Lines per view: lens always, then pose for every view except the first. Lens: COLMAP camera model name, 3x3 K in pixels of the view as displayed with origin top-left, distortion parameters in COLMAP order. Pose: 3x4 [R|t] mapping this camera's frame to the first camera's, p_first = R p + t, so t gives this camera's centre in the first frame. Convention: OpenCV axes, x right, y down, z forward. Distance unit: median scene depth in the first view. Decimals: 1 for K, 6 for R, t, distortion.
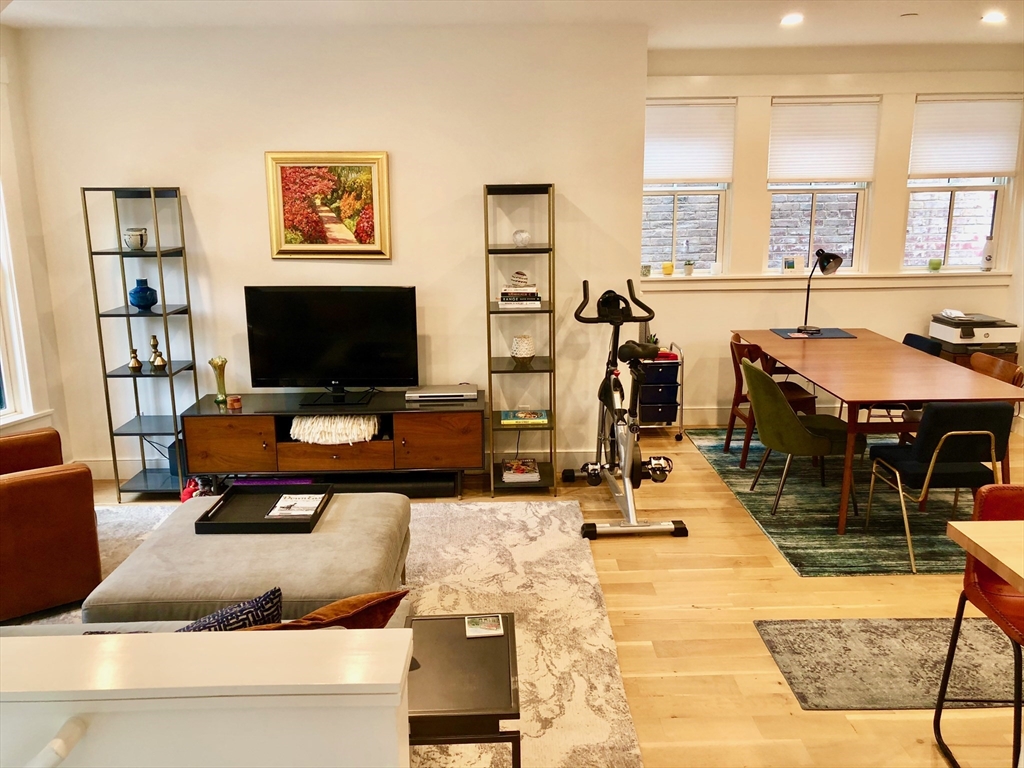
lens RADIAL K [[845.7, 0, 510.2], [0, 845.7, 382.4], [0, 0, 1]] dist [0.011714, -0.000842]
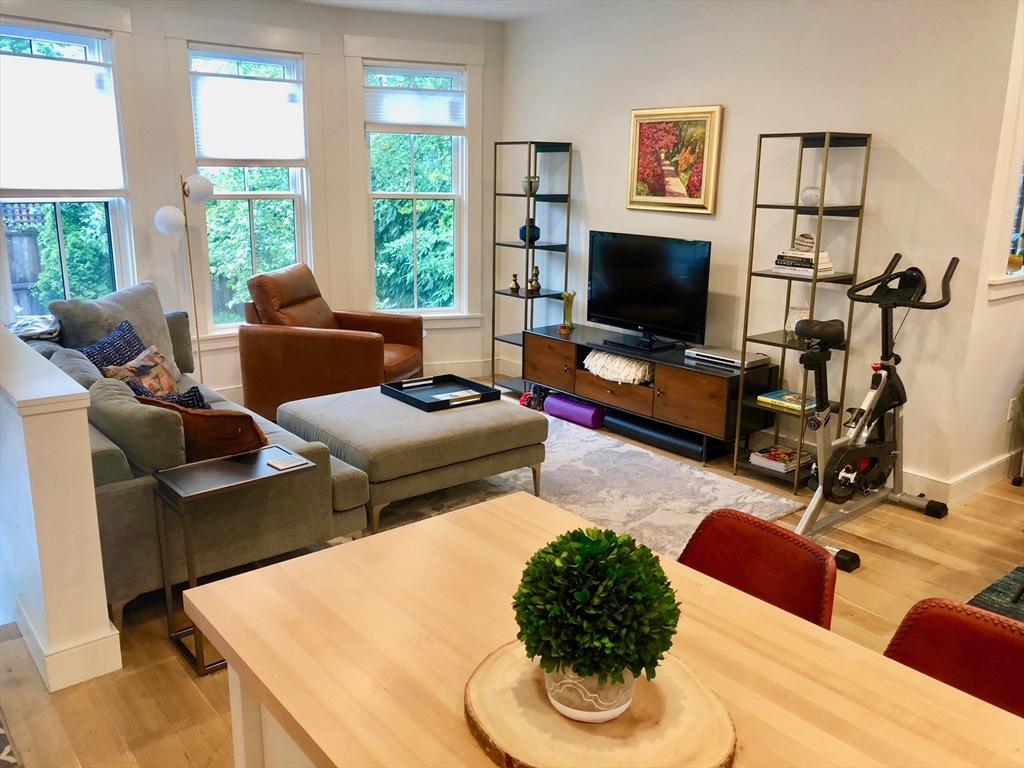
lens RADIAL K [[845.7, 0, 508.2], [0, 845.7, 384.7], [0, 0, 1]] dist [0.011714, -0.000842]
pose [[0.610913, 0.207421, -0.764043, 0.519254], [-0.200605, 0.974130, 0.104055, -0.007266], [0.765861, 0.089702, 0.636719, 0.208874]]
